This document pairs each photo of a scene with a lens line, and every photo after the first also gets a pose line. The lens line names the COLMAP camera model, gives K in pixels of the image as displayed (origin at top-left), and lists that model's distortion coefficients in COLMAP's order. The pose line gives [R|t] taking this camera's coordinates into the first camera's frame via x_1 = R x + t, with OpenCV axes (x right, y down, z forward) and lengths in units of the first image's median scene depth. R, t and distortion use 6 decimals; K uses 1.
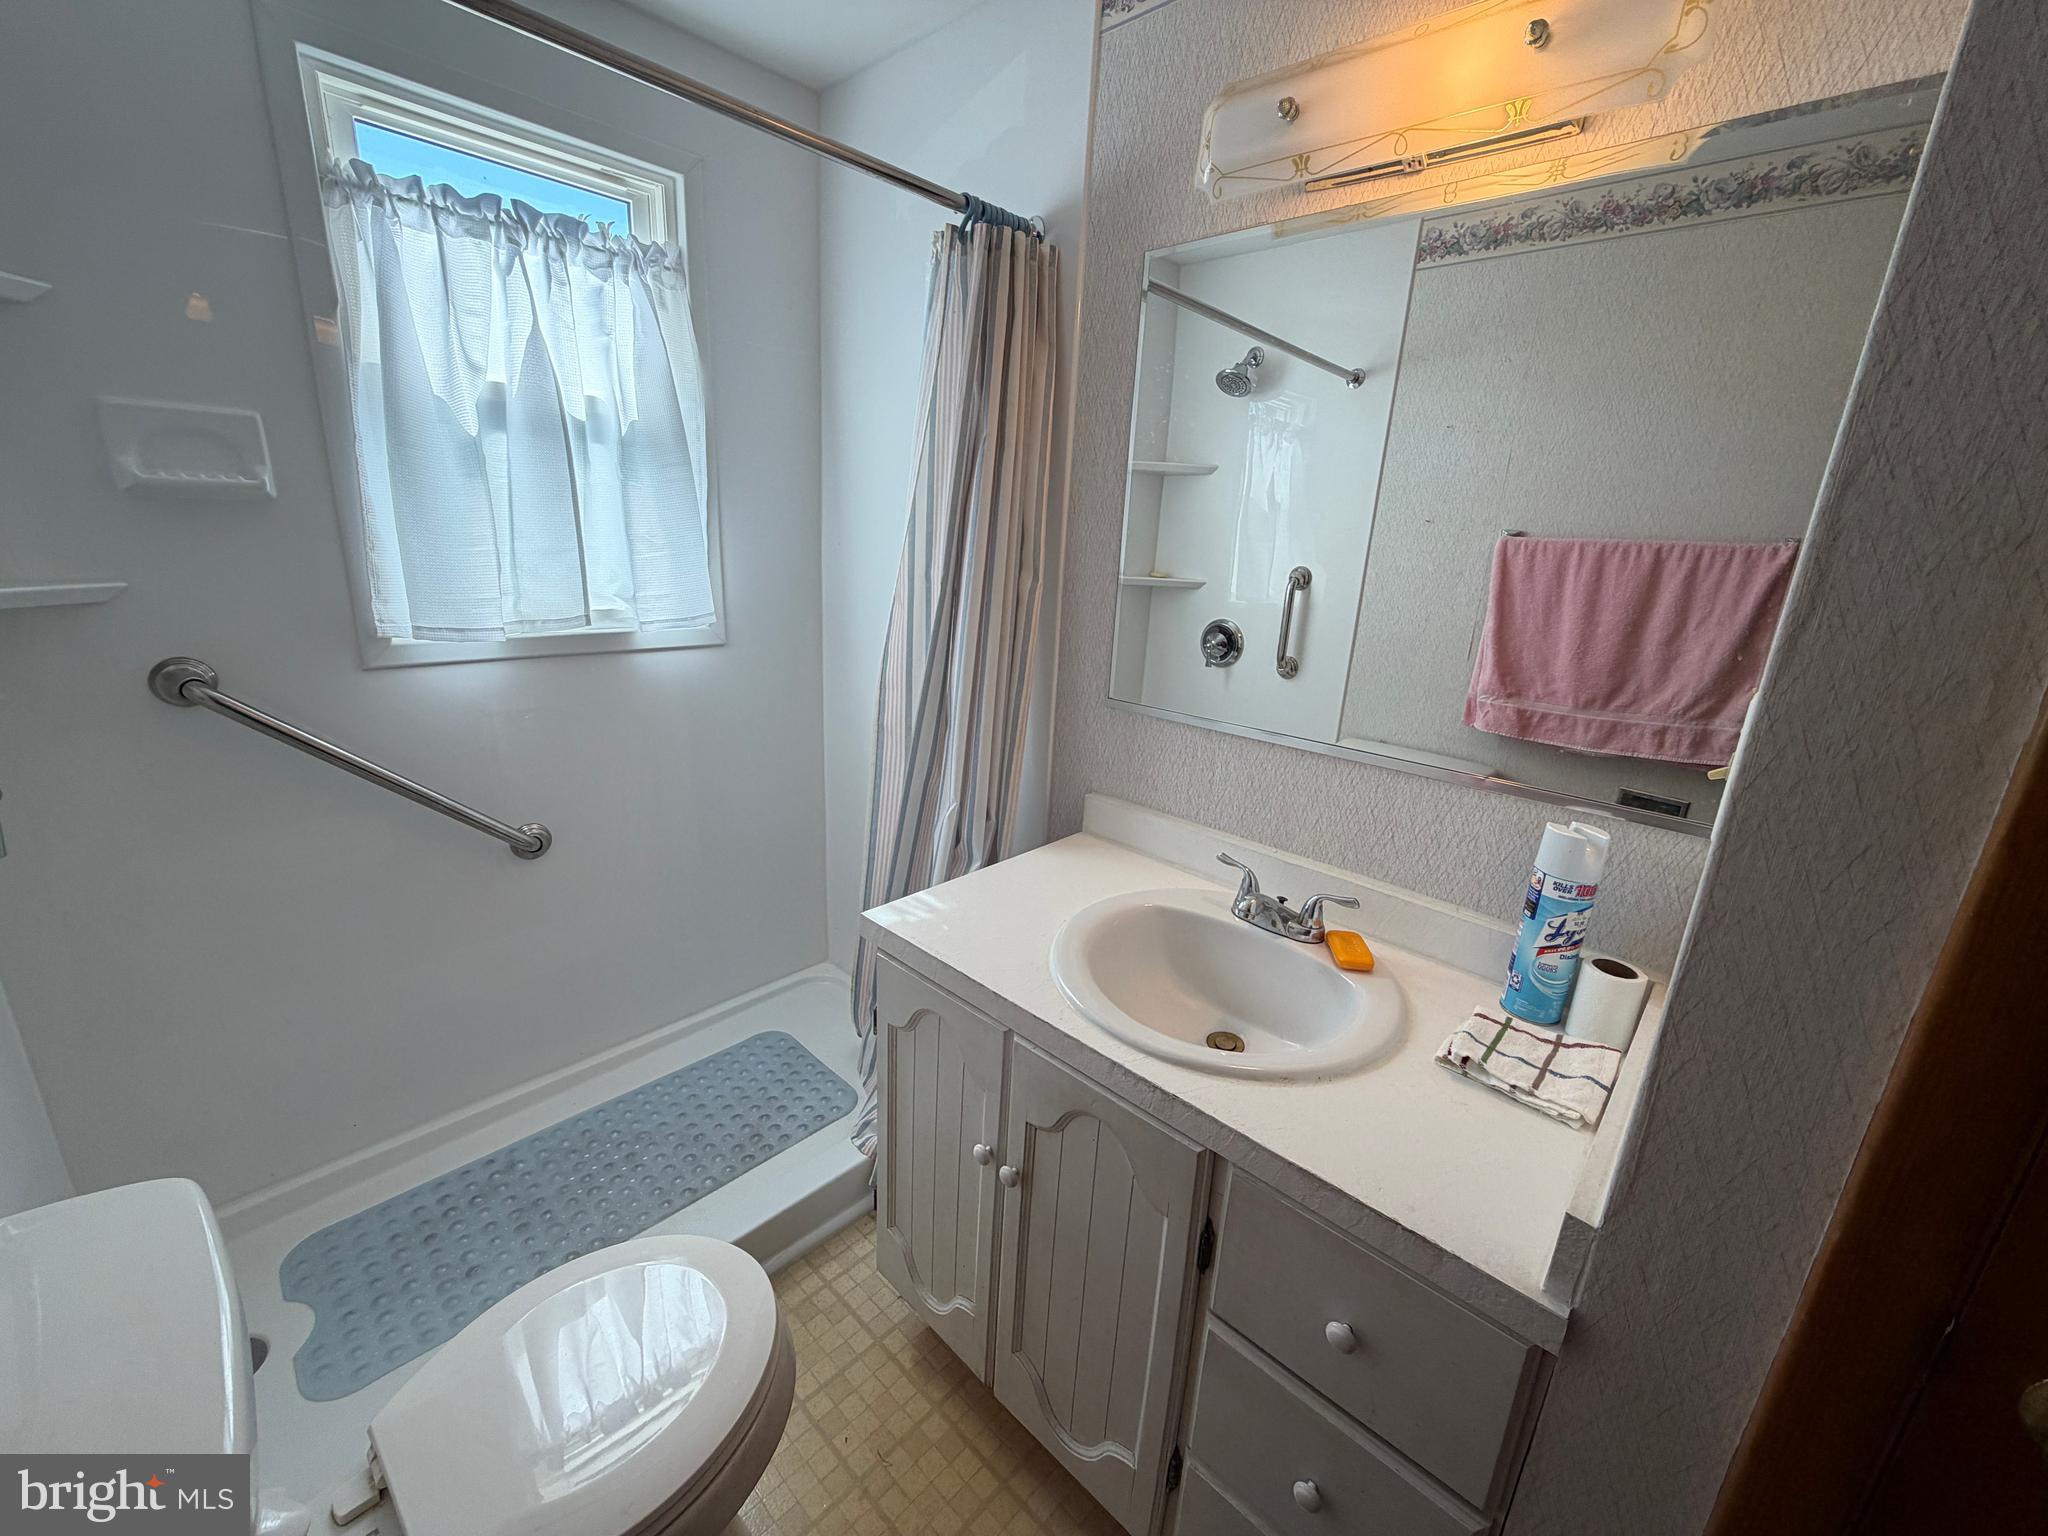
lens RADIAL K [[816.9, 0, 1017.6], [0, 816.9, 765.7], [0, 0, 1]] dist [0.001090, 0.000145]
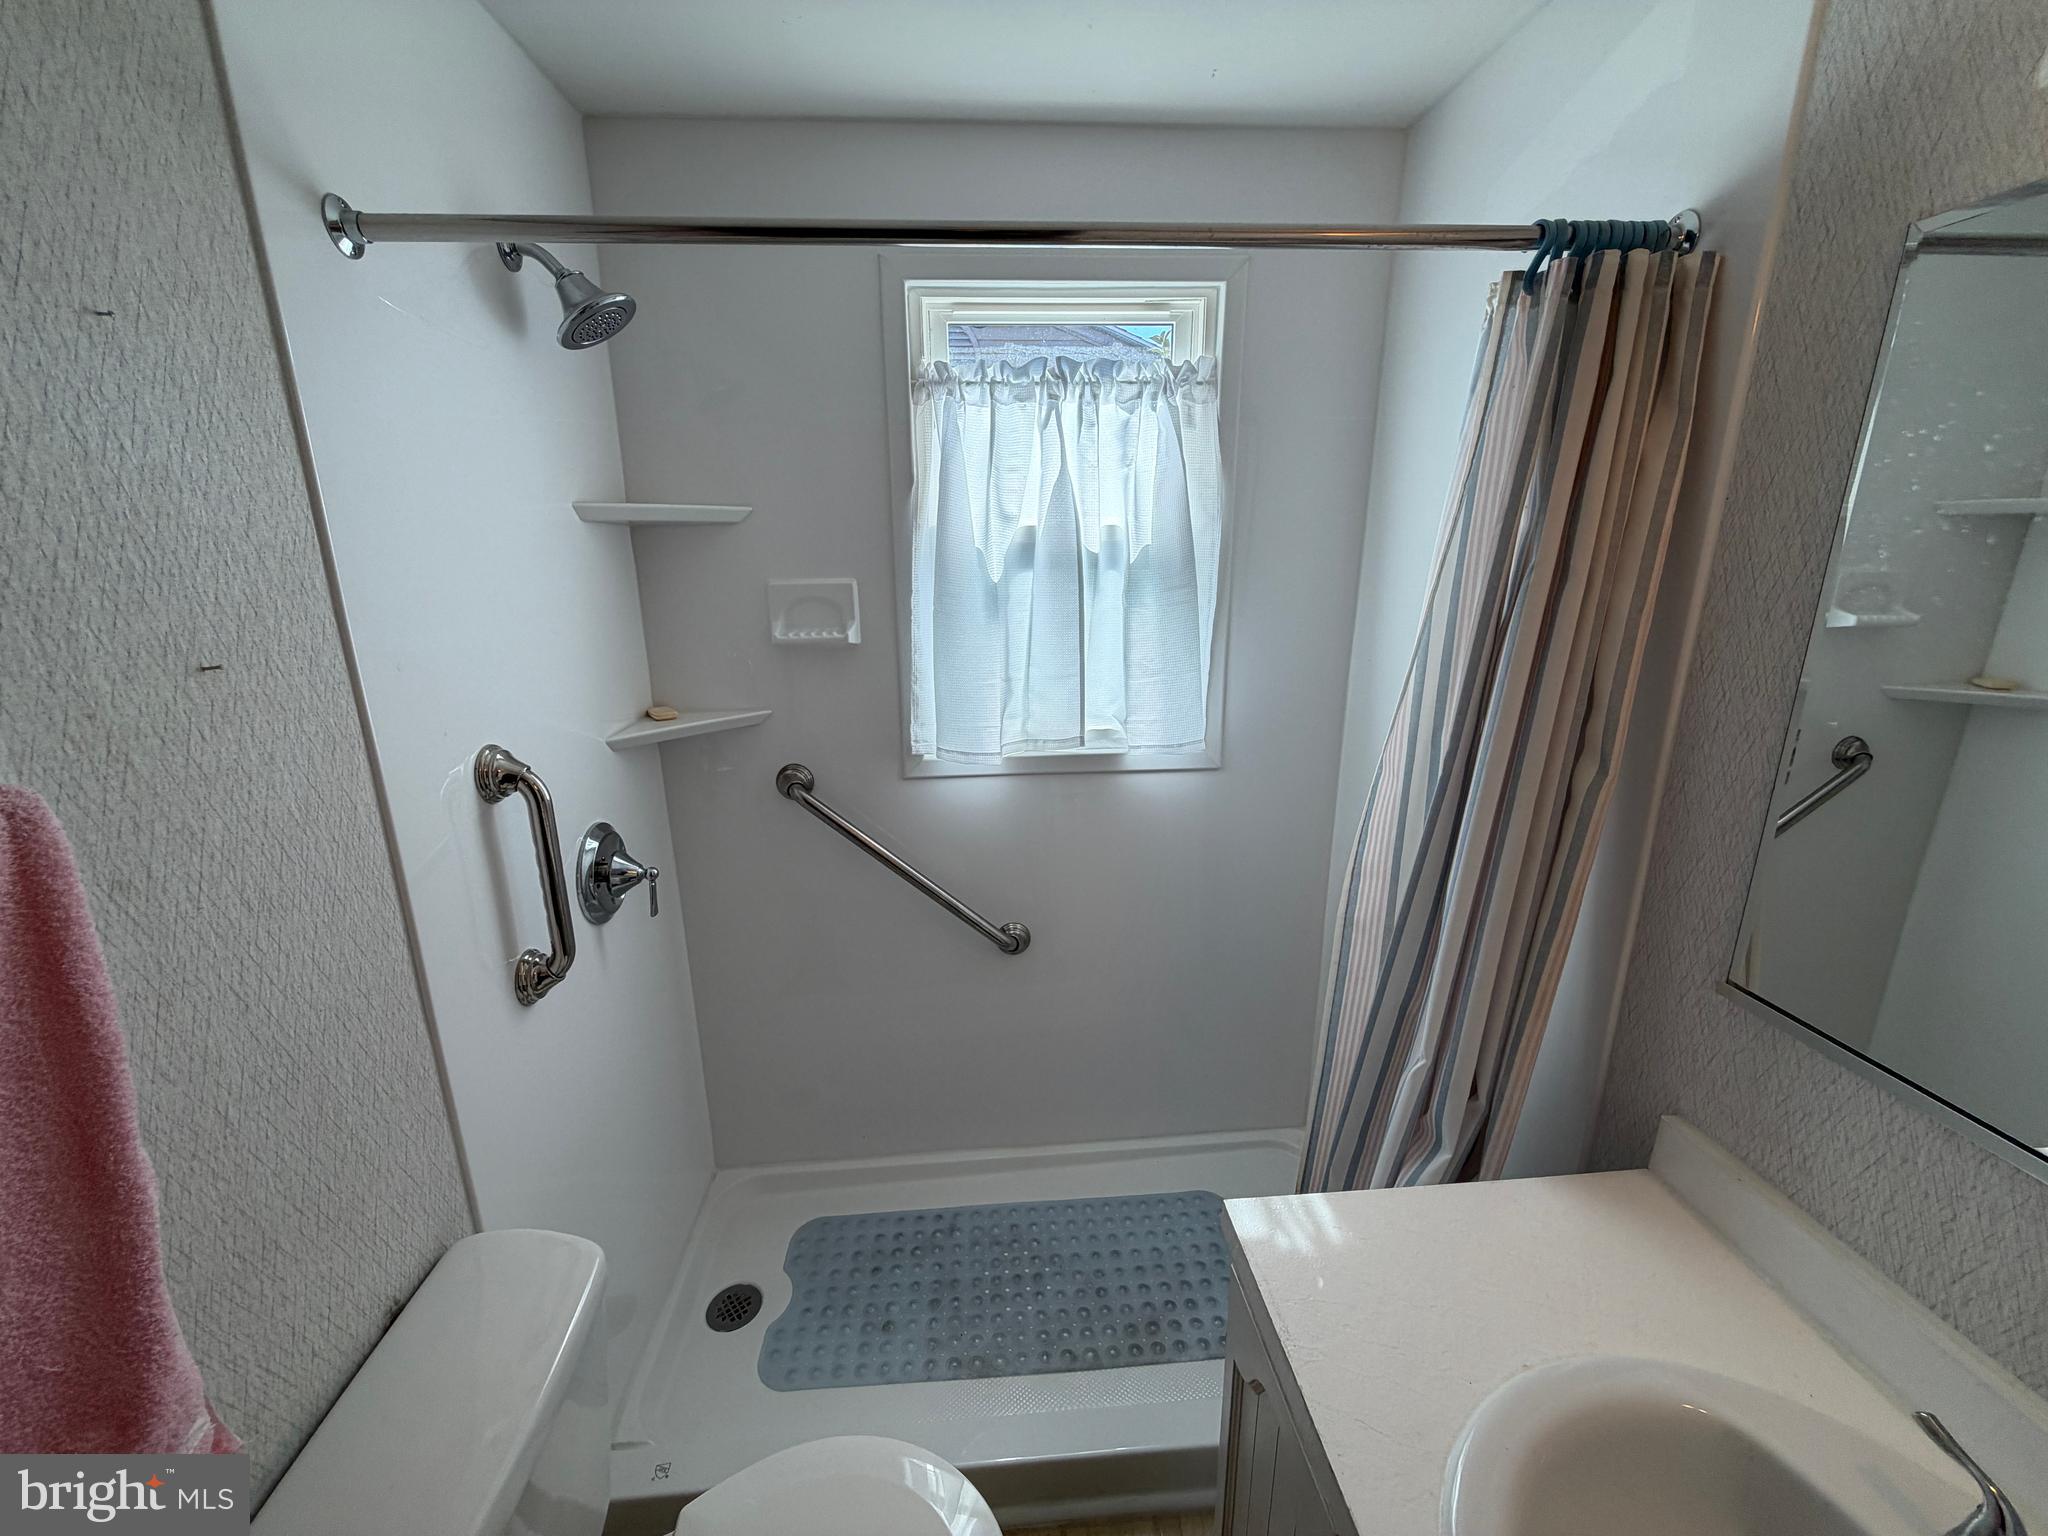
lens RADIAL K [[816.9, 0, 1019.3], [0, 816.9, 765.7], [0, 0, 1]] dist [0.001090, 0.000145]
pose [[0.739104, 0.121312, -0.662577, 0.116149], [-0.142132, 0.989589, 0.022637, -0.195126], [0.658425, 0.077443, 0.748652, 0.227548]]
